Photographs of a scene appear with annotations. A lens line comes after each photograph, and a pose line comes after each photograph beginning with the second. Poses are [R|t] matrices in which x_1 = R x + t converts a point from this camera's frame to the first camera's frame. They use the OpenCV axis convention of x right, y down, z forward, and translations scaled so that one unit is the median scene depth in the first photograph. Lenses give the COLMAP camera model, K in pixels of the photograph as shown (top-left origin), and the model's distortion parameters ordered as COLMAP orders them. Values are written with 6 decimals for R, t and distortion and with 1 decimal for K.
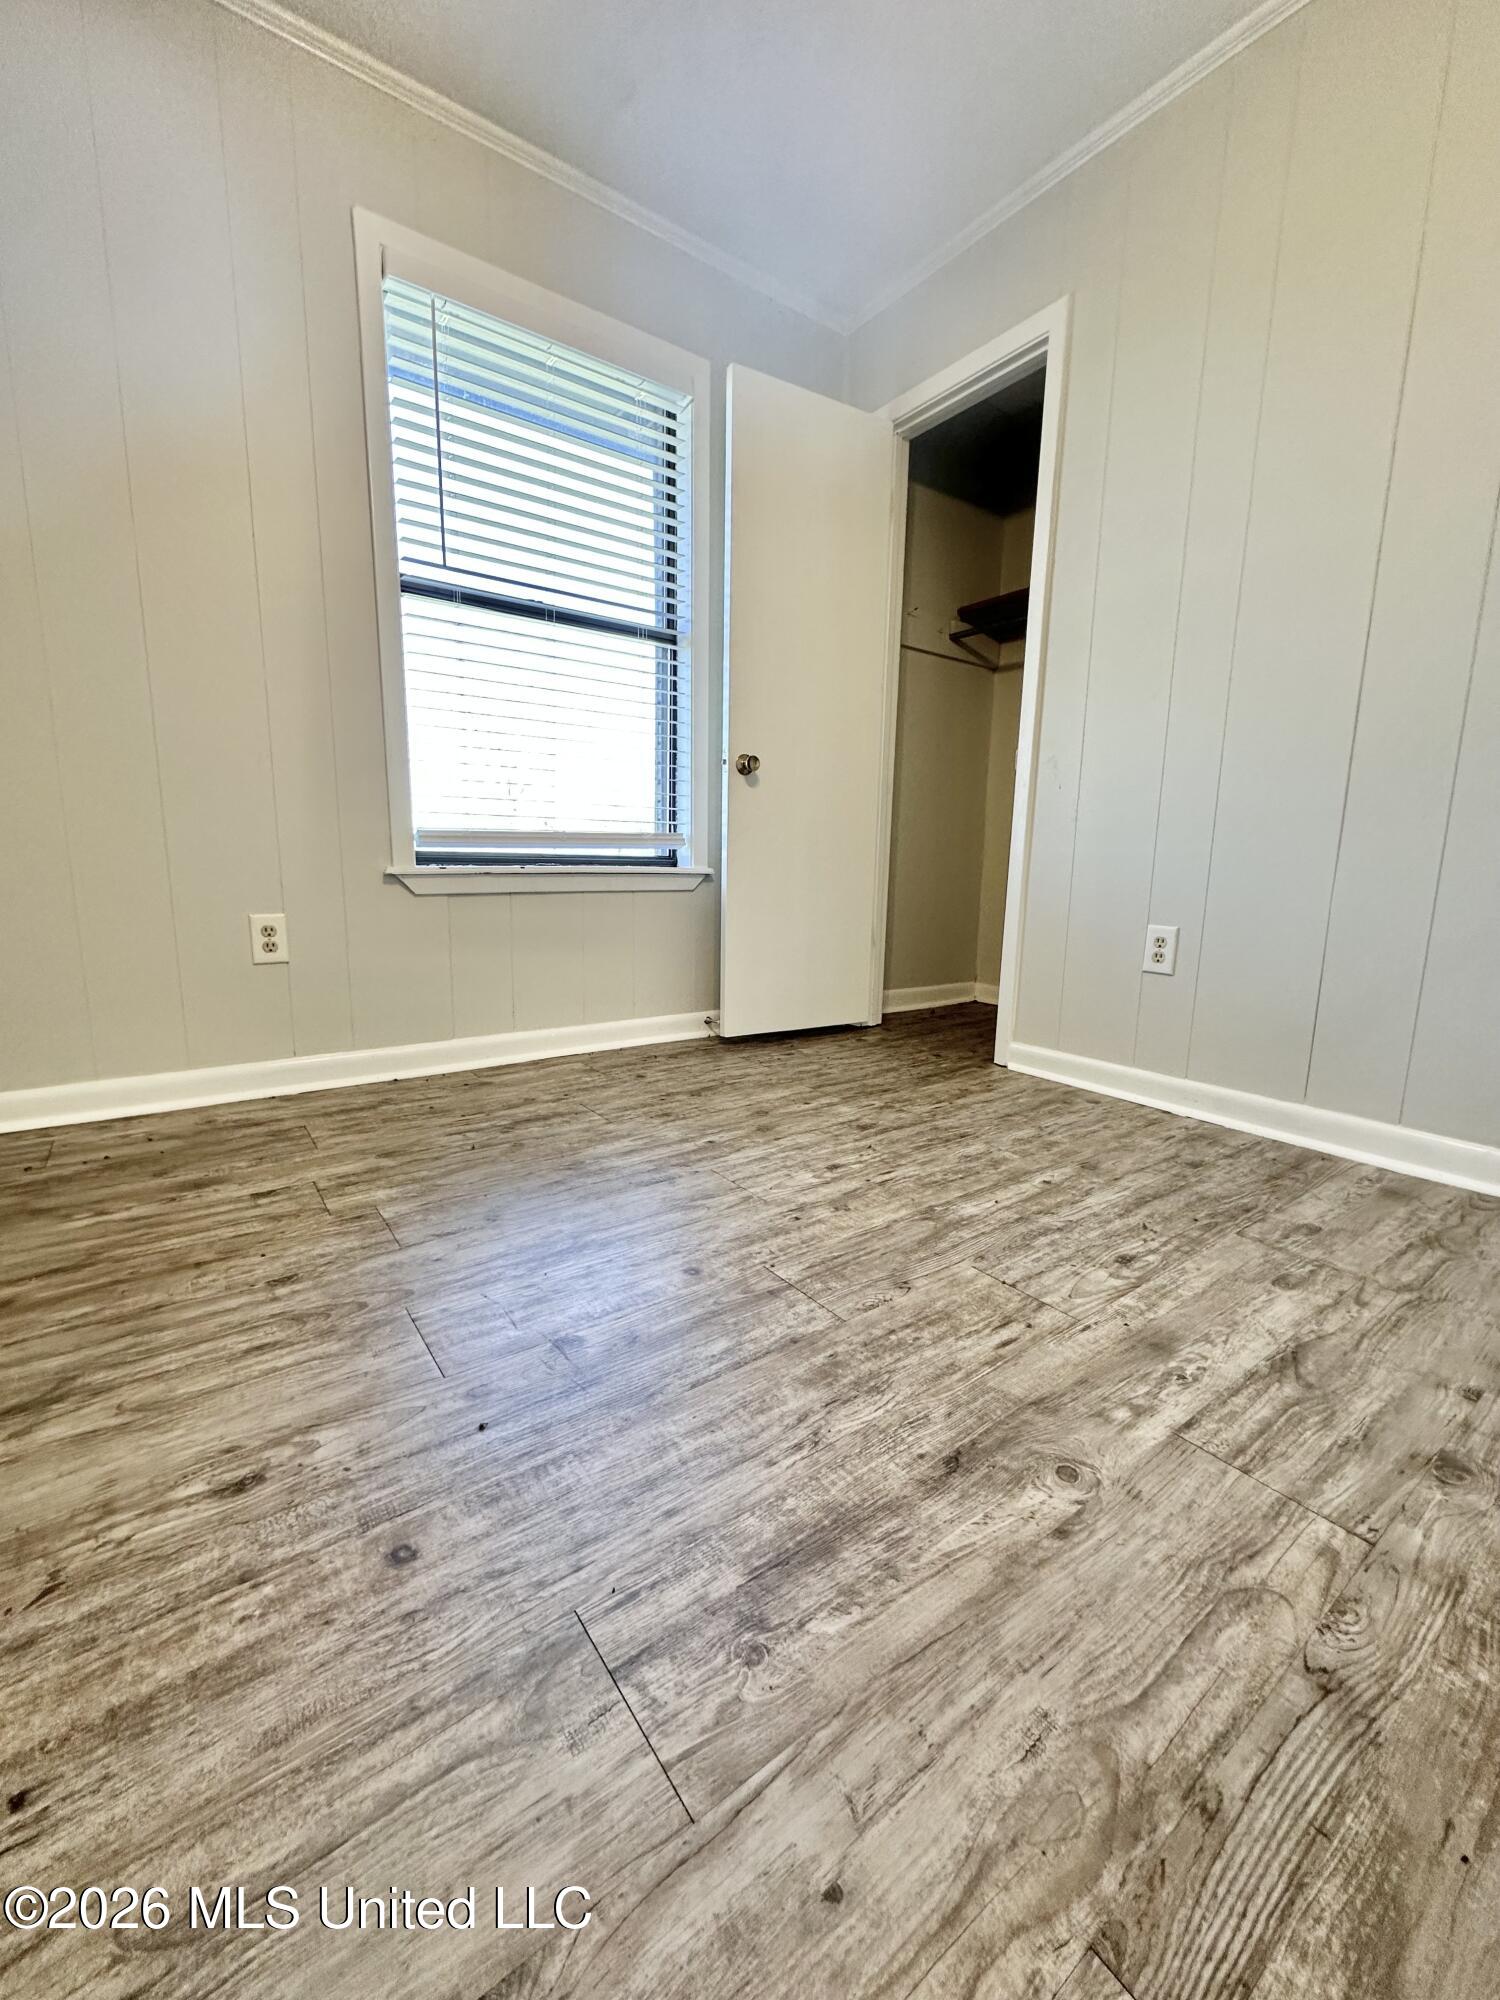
lens RADIAL K [[806.2, 0, 747.6], [0, 806.2, 992.6], [0, 0, 1]] dist [-0.003844, 0.001299]
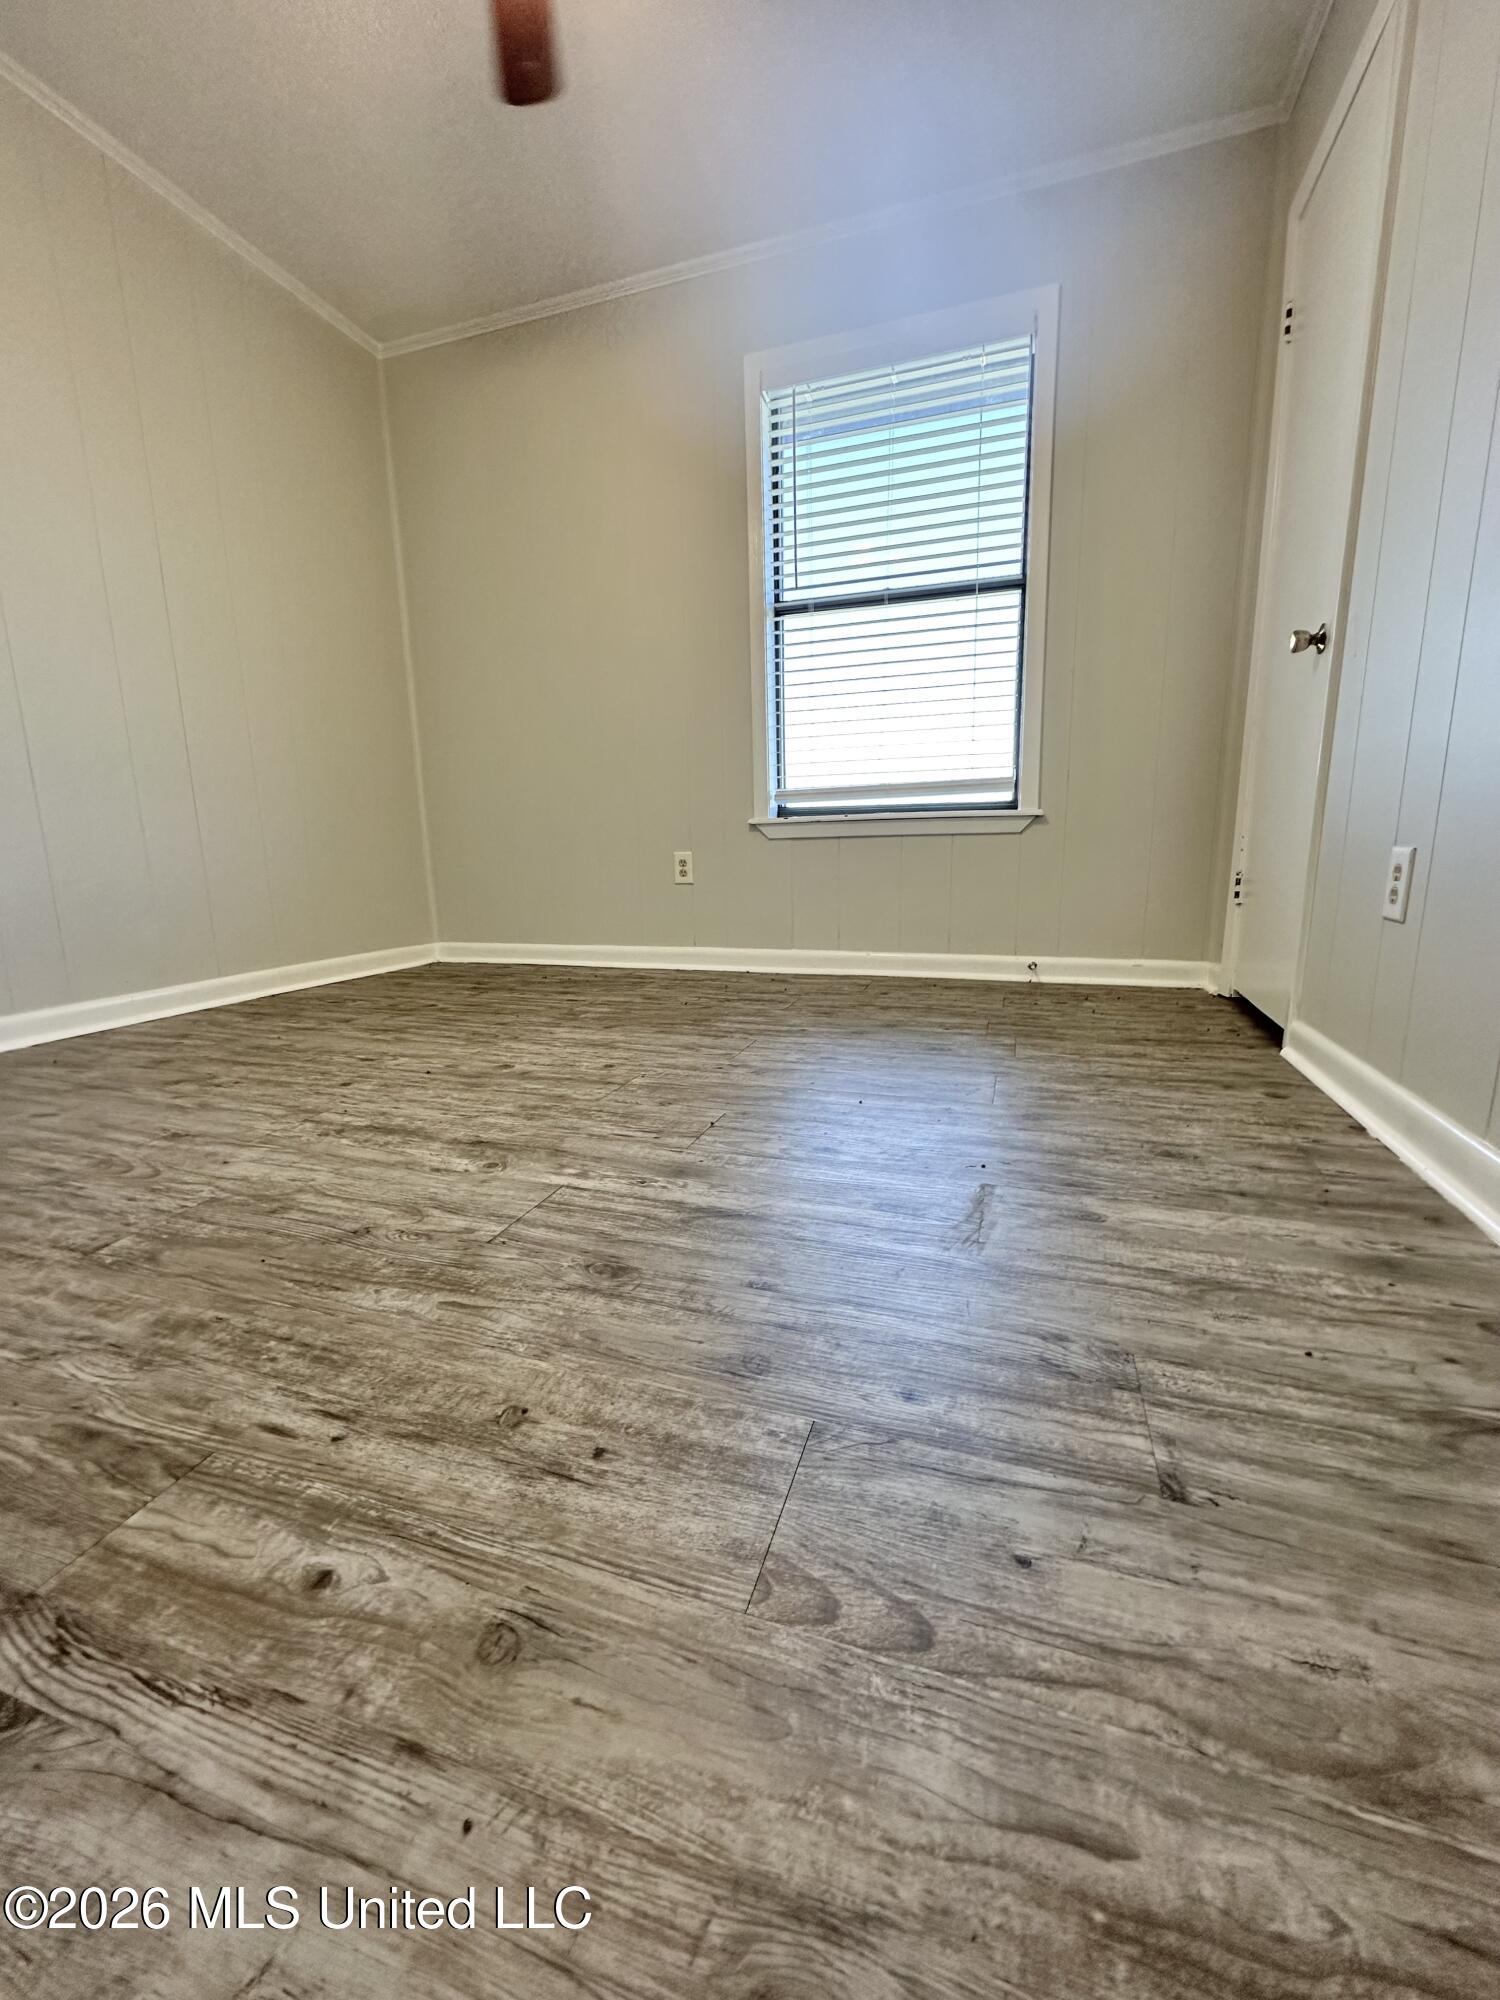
lens RADIAL K [[806.2, 0, 750.4], [0, 806.2, 997.0], [0, 0, 1]] dist [-0.003844, 0.001299]
pose [[0.571529, 0.126654, -0.810749, 1.592164], [-0.105632, 0.991152, 0.080371, 0.085809], [0.813754, 0.039707, 0.579851, 0.418236]]
